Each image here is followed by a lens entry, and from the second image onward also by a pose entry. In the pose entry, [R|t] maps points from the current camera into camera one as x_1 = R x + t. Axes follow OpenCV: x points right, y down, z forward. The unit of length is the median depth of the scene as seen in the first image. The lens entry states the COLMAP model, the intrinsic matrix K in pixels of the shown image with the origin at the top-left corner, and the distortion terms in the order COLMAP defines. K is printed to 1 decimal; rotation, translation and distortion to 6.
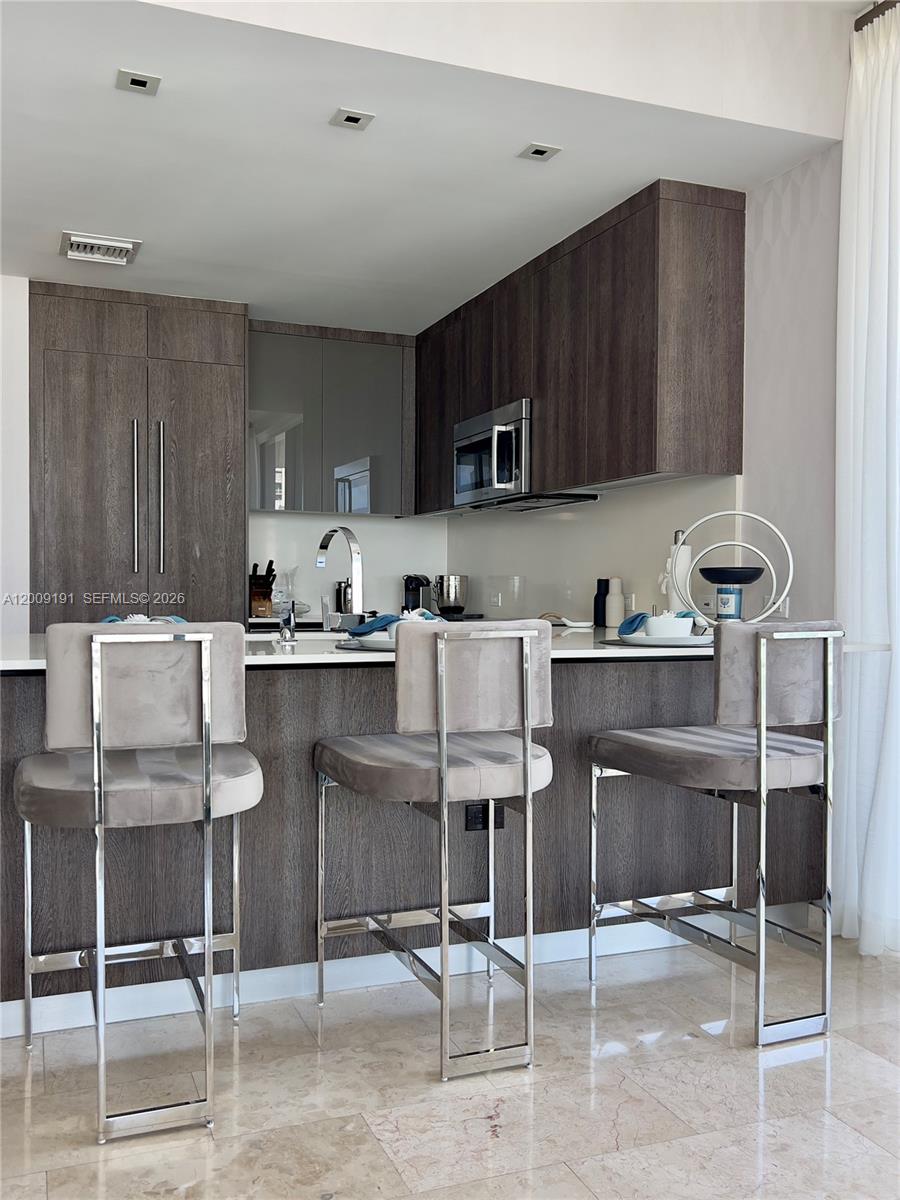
lens RADIAL K [[1050.2, 0, 448.8], [0, 1050.2, 608.3], [0, 0, 1]] dist [0.033259, -0.013862]
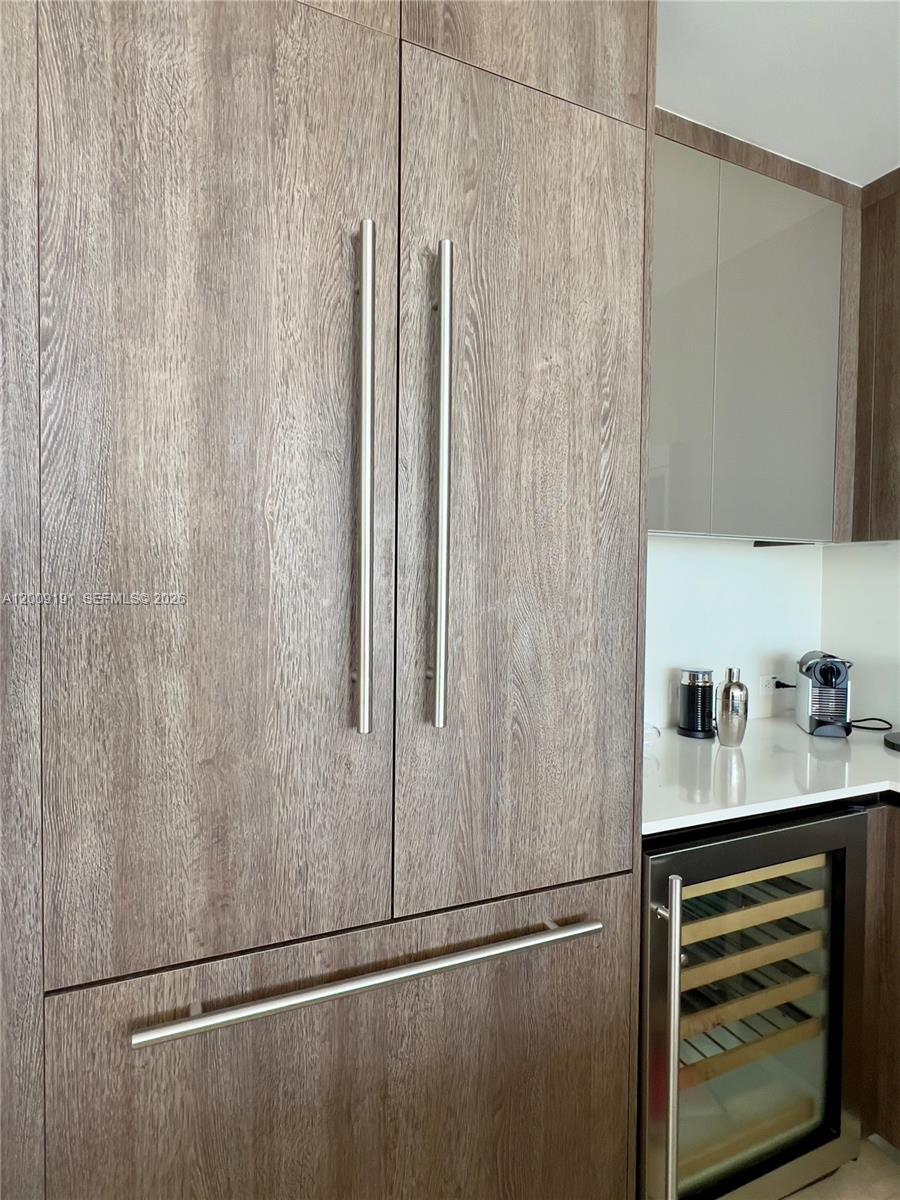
lens RADIAL K [[639.4, 0, 448.6], [0, 639.4, 590.5], [0, 0, 1]] dist [-0.003686, 0.000303]
pose [[0.999660, -0.000723, 0.026069, -0.269095], [0.000942, 0.999964, -0.008409, -0.071092], [-0.026062, 0.008431, 0.999625, 0.790863]]
